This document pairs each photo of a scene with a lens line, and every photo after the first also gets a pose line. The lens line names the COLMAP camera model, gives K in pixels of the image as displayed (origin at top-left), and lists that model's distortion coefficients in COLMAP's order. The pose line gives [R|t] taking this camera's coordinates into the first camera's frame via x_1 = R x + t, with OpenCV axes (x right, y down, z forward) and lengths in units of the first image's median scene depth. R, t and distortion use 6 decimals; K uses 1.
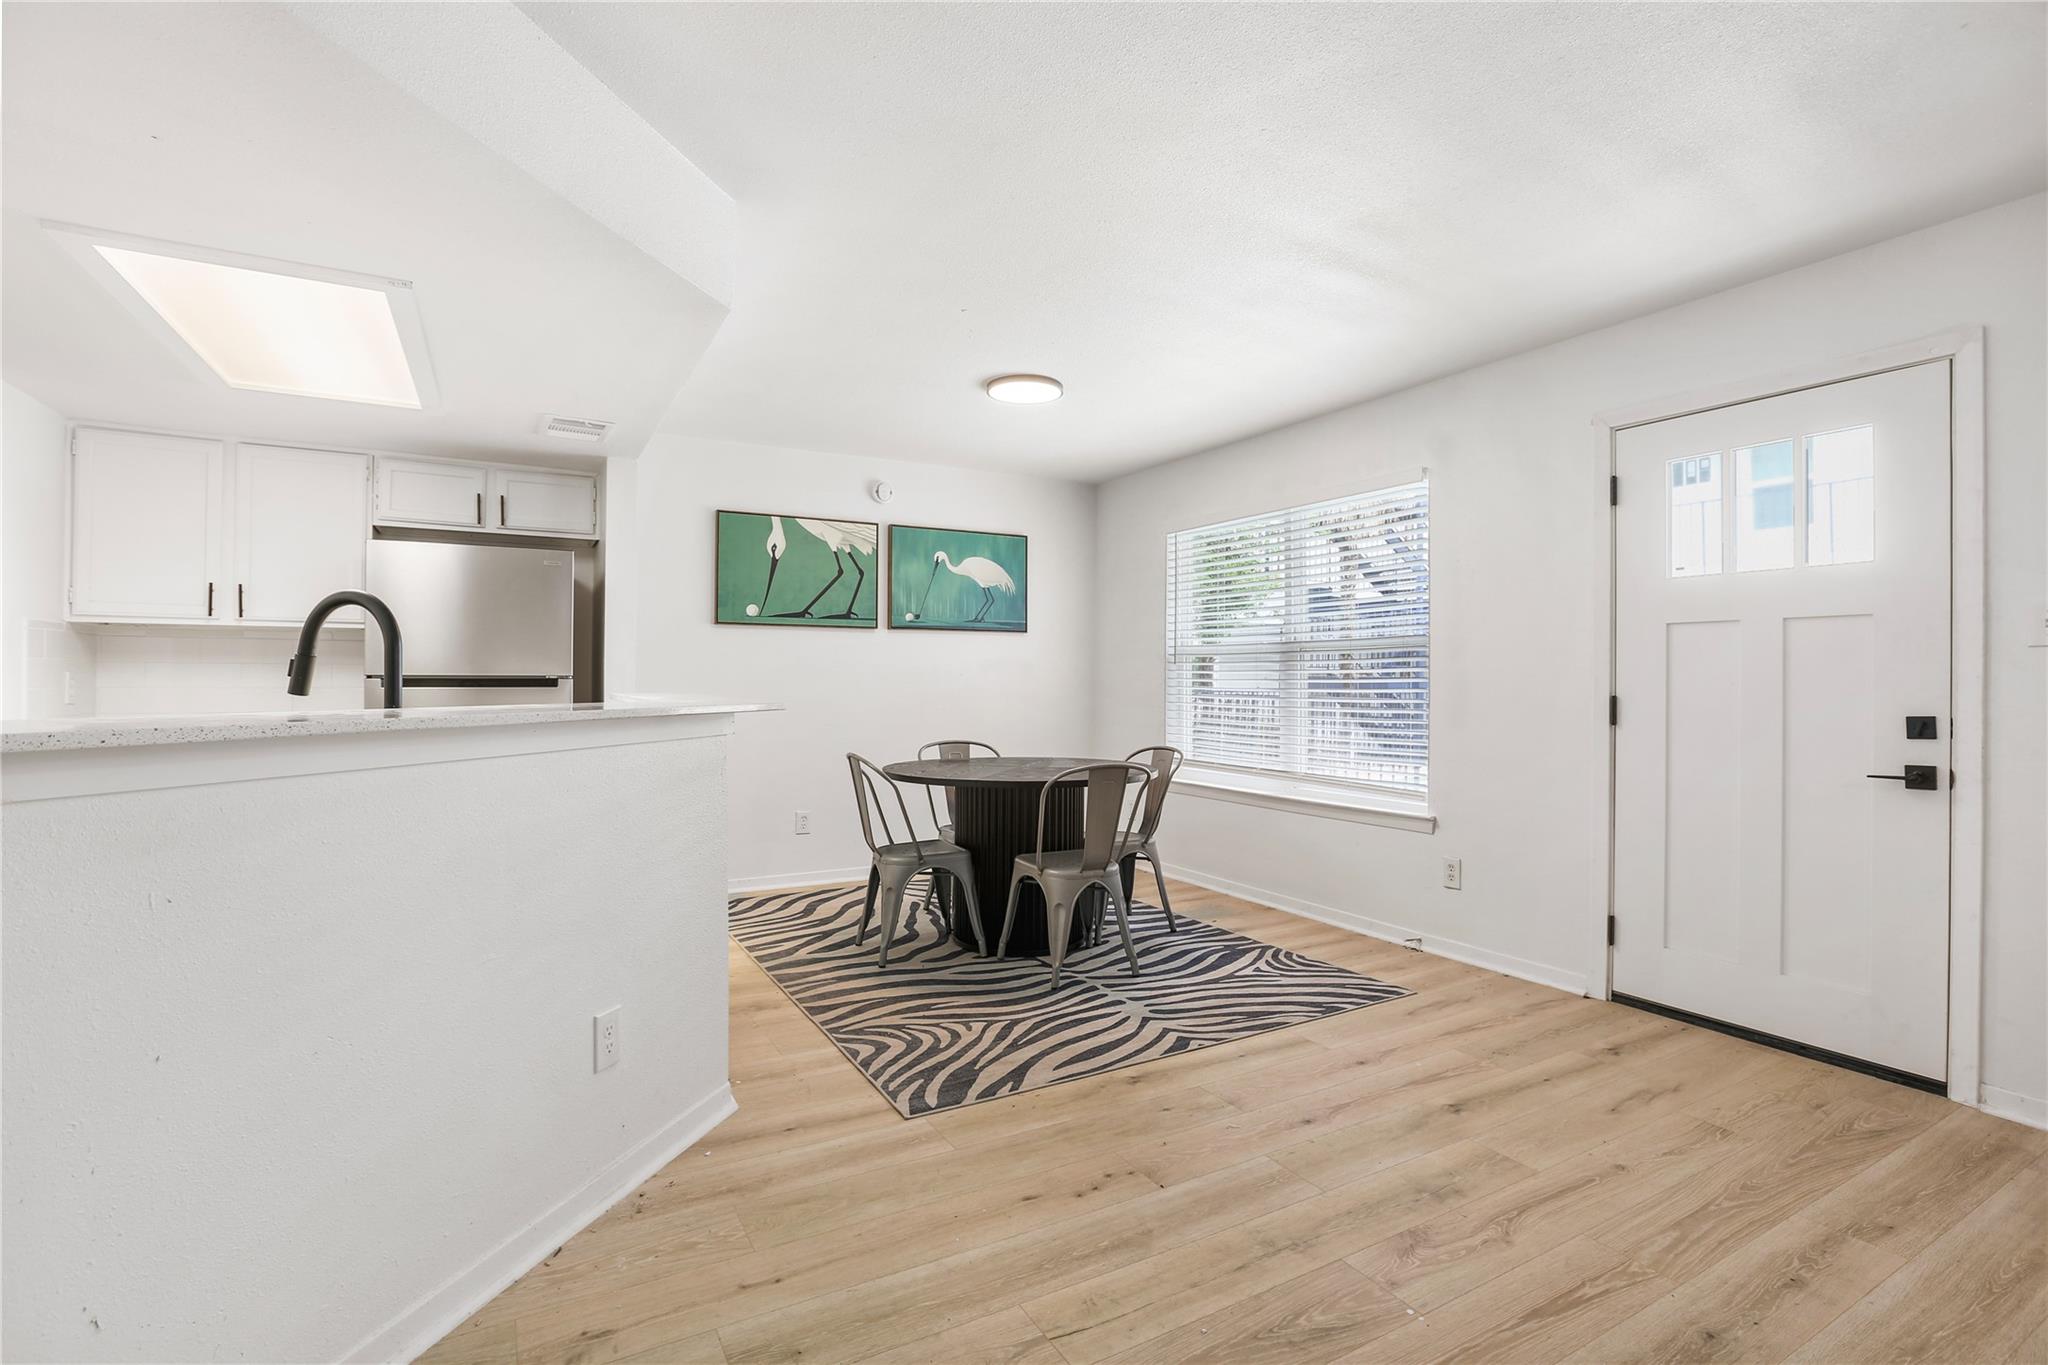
lens RADIAL K [[920.7, 0, 1024.0], [0, 920.7, 682.5], [0, 0, 1]] dist [-0.060549, 0.000145]
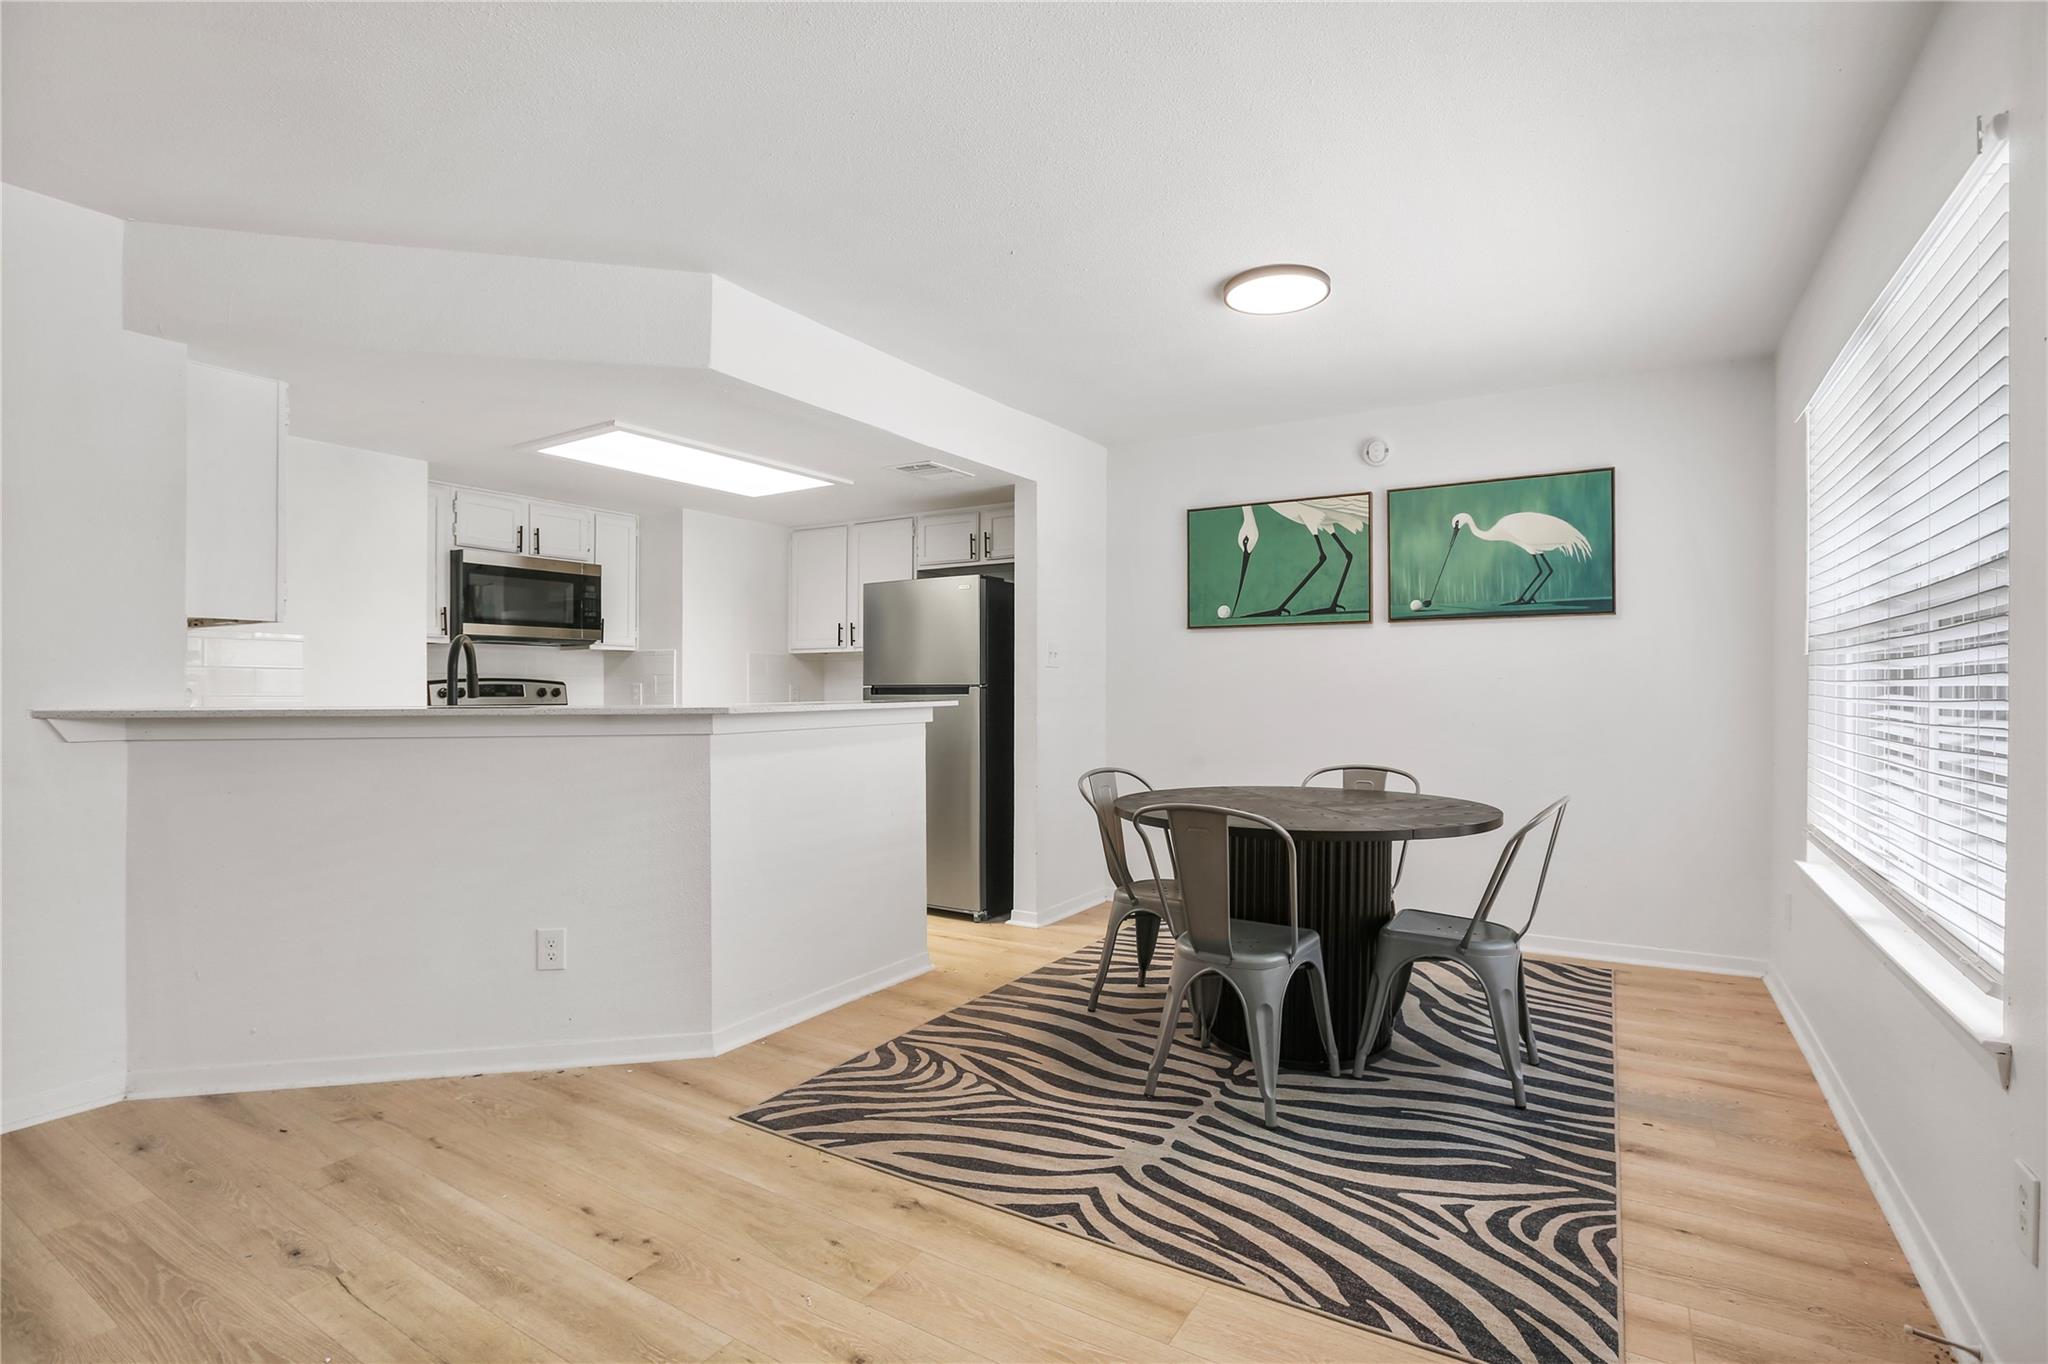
lens RADIAL K [[959.5, 0, 1054.8], [0, 959.5, 689.8], [0, 0, 1]] dist [-0.034910, 0.000865]
pose [[0.502974, -0.002158, -0.864299, 0.612514], [0.000746, 0.999998, -0.002062, 0.002496], [0.864301, 0.000392, 0.502975, 0.490666]]
